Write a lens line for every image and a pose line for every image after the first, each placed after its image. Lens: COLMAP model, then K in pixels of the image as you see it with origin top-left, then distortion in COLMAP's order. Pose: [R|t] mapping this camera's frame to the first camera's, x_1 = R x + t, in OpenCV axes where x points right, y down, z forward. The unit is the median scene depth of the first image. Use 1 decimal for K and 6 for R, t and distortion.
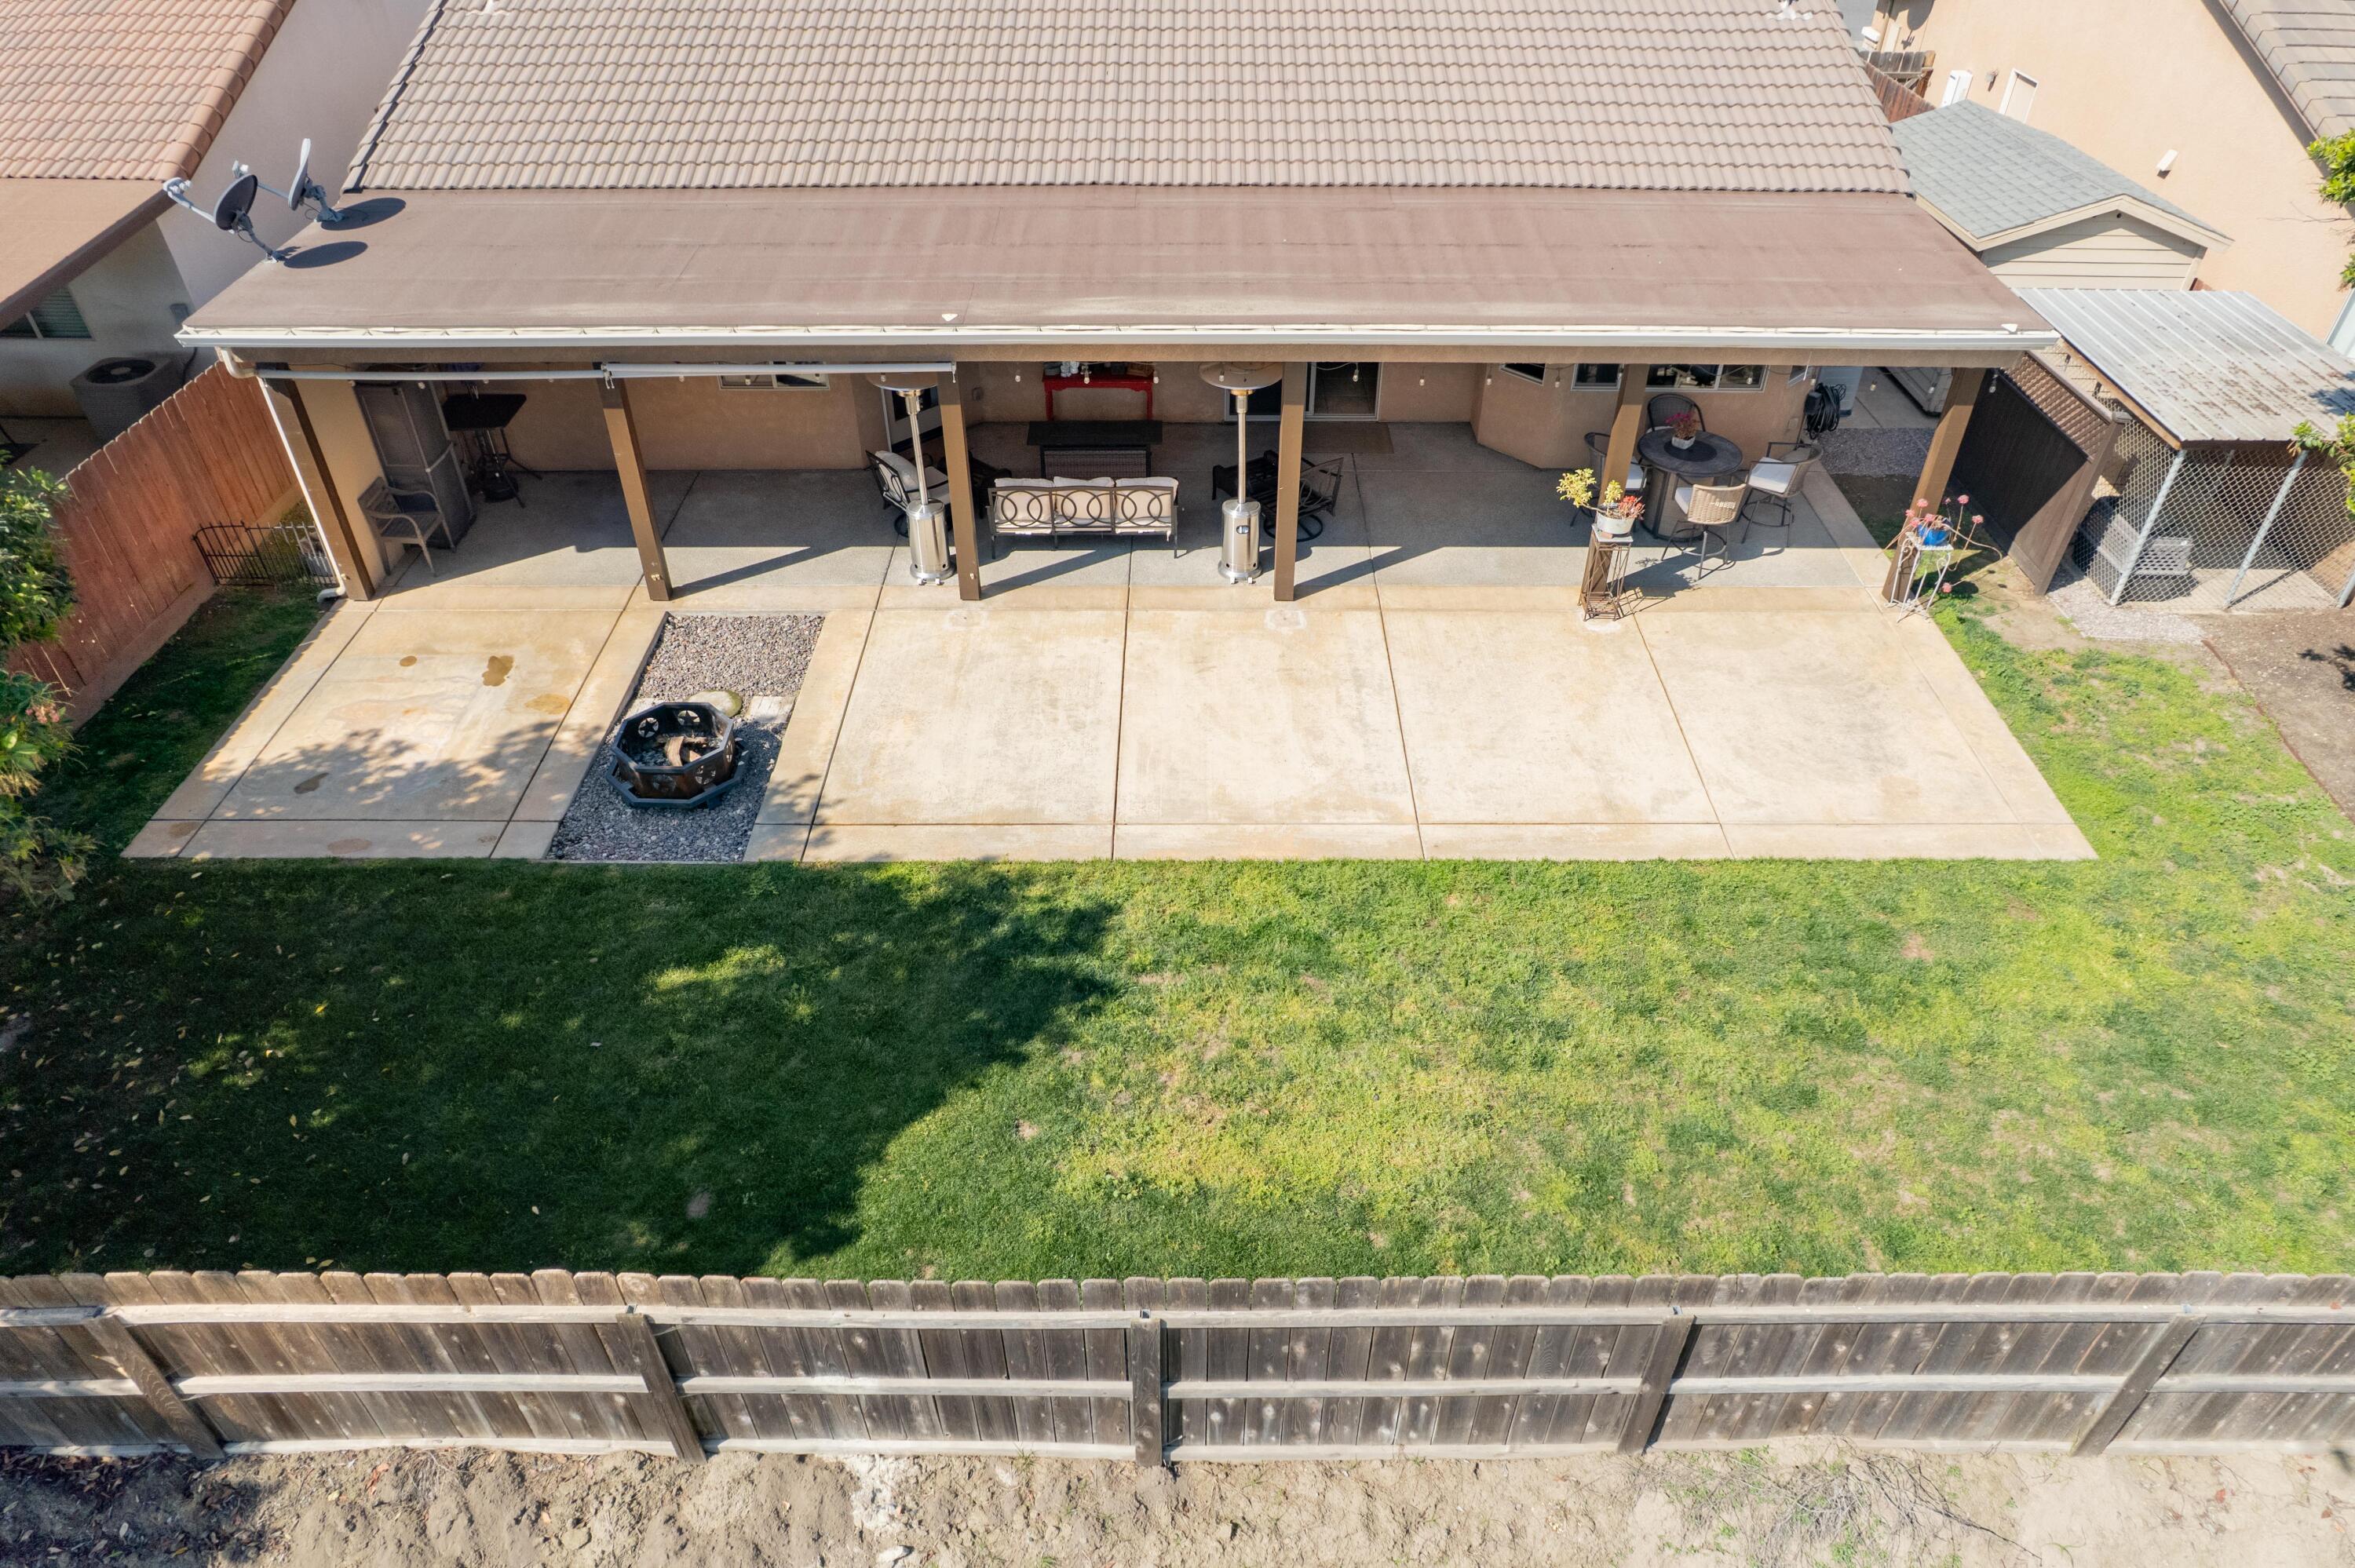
lens RADIAL K [[1543.4, 0, 1199.0], [0, 1543.4, 836.7], [0, 0, 1]] dist [-0.069442, 0.075677]
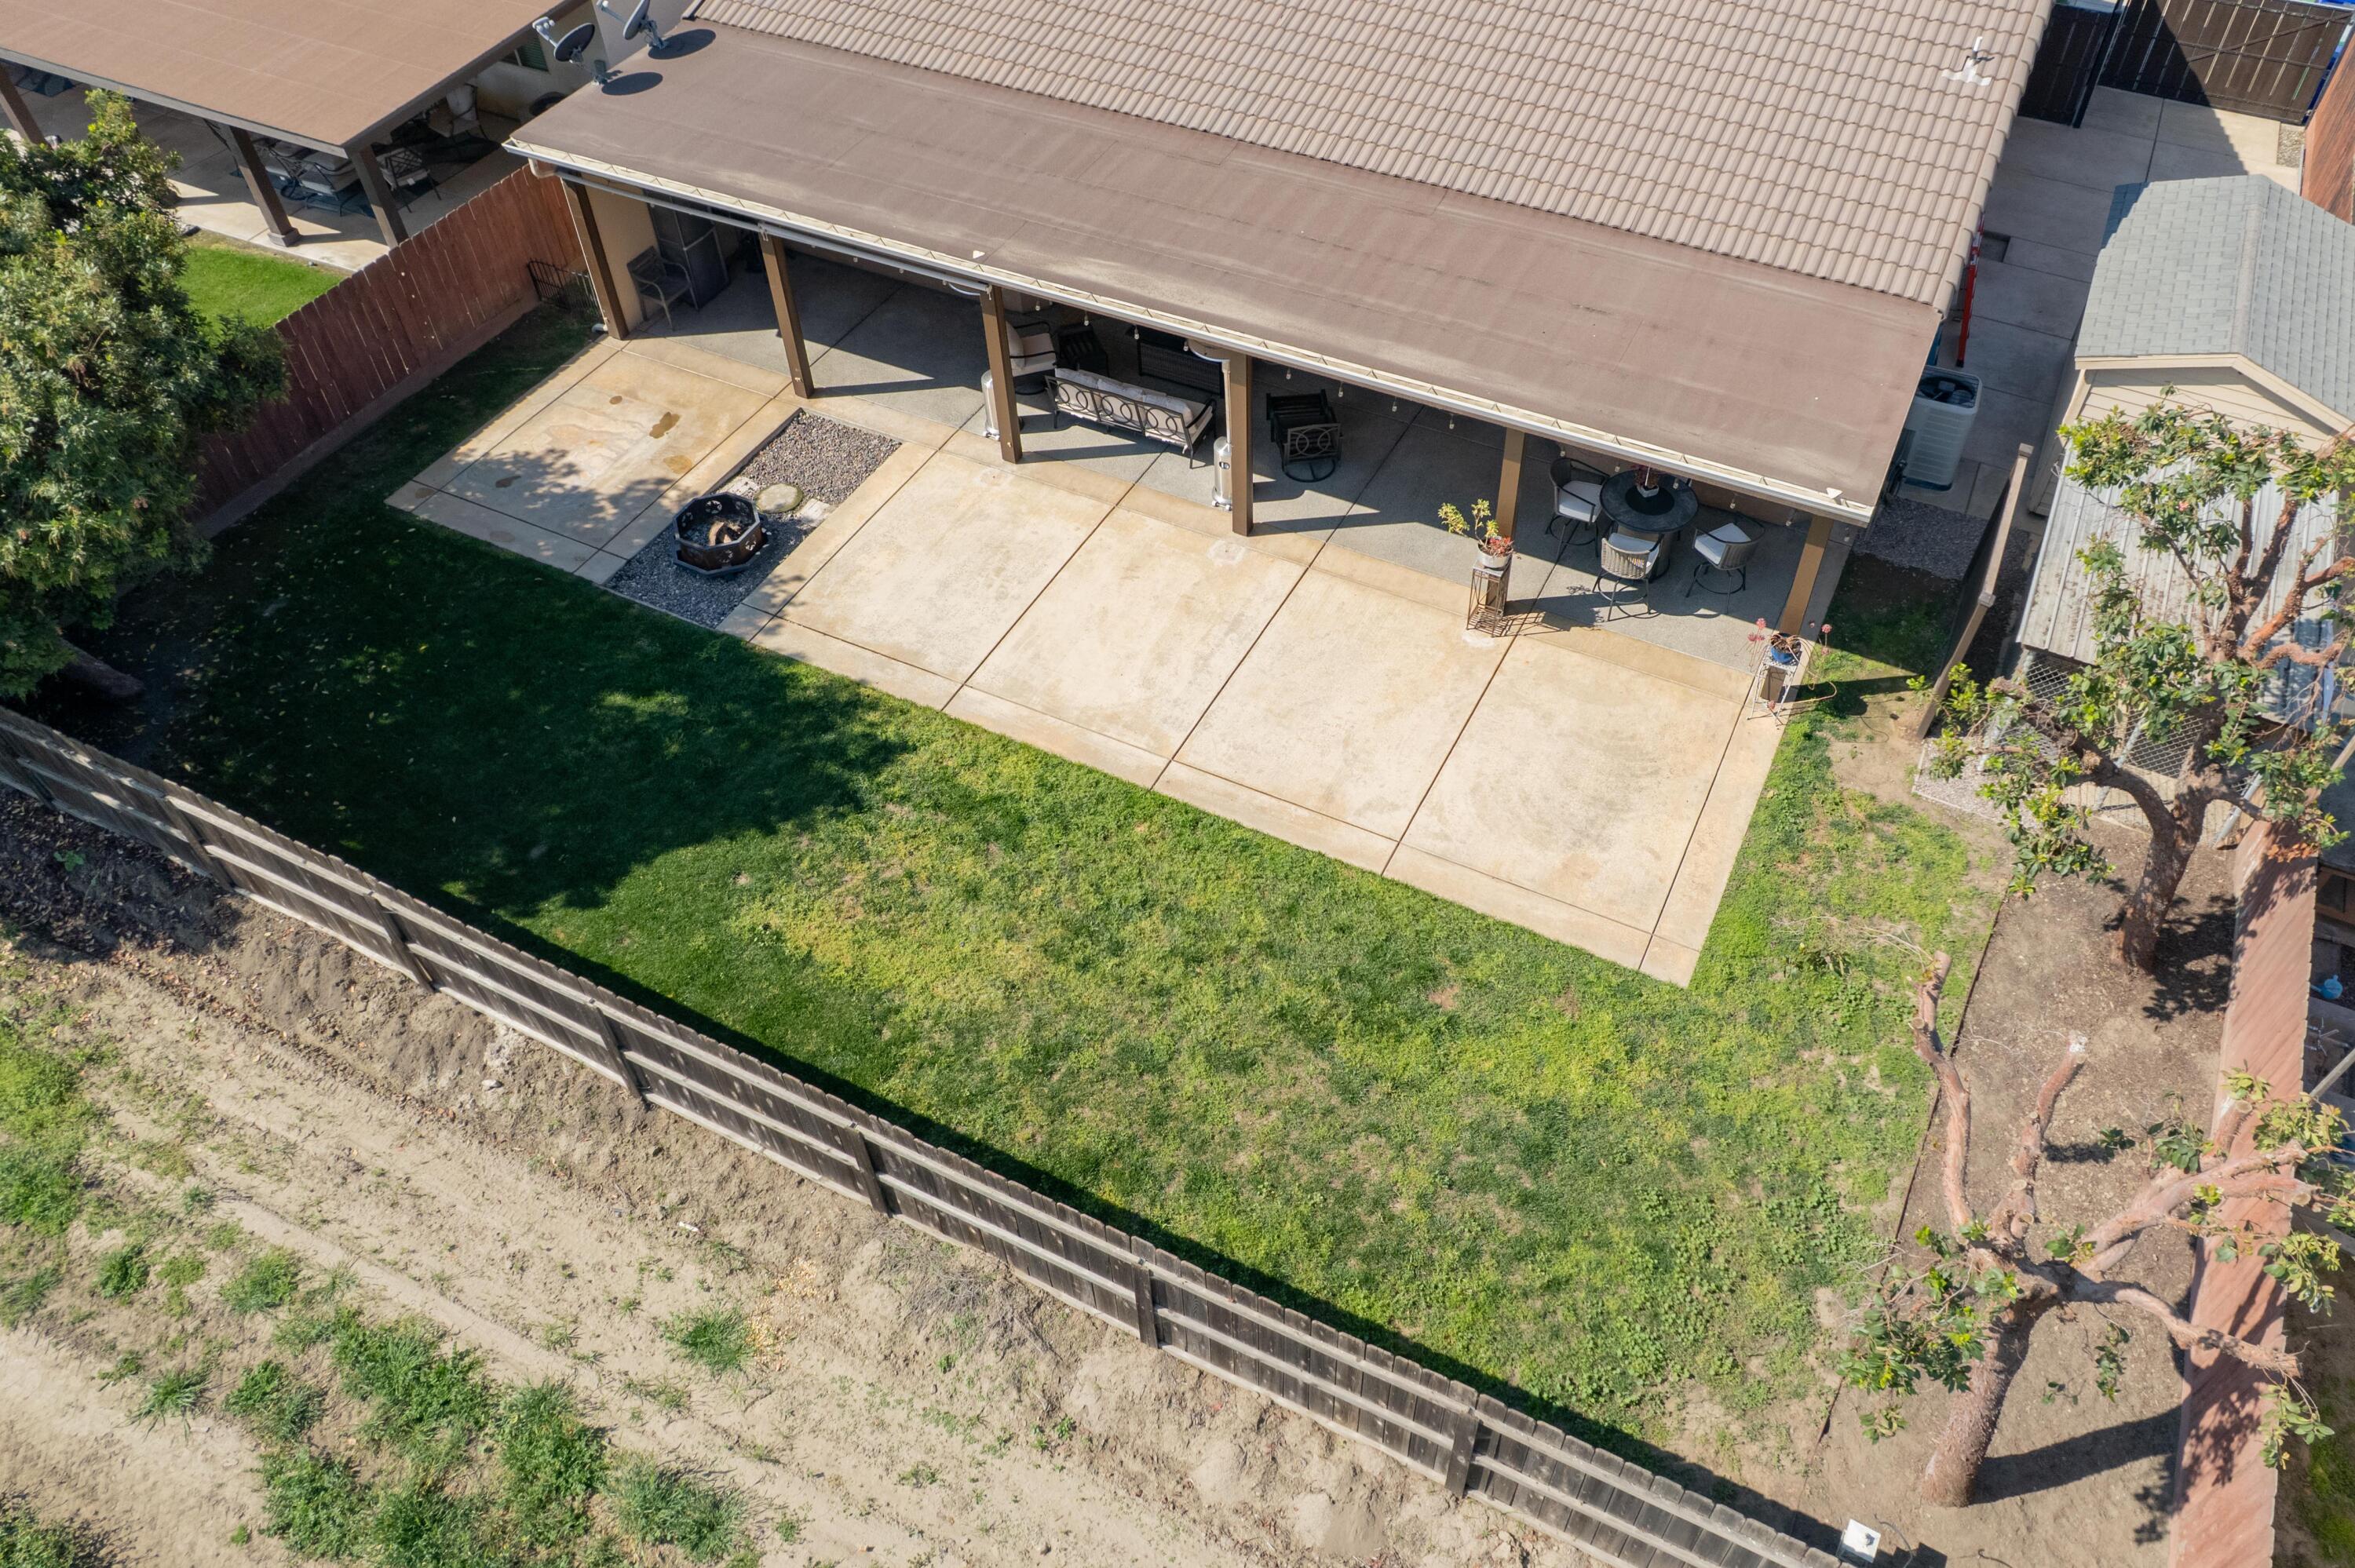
lens RADIAL K [[1688.5, 0, 1177.5], [0, 1688.5, 784.0], [0, 0, 1]] dist [-0.037969, -0.002498]
pose [[0.889292, 0.327210, -0.319519, 0.563872], [-0.278506, 0.941625, 0.189145, -0.238309], [0.362758, -0.079217, 0.928510, -0.249972]]
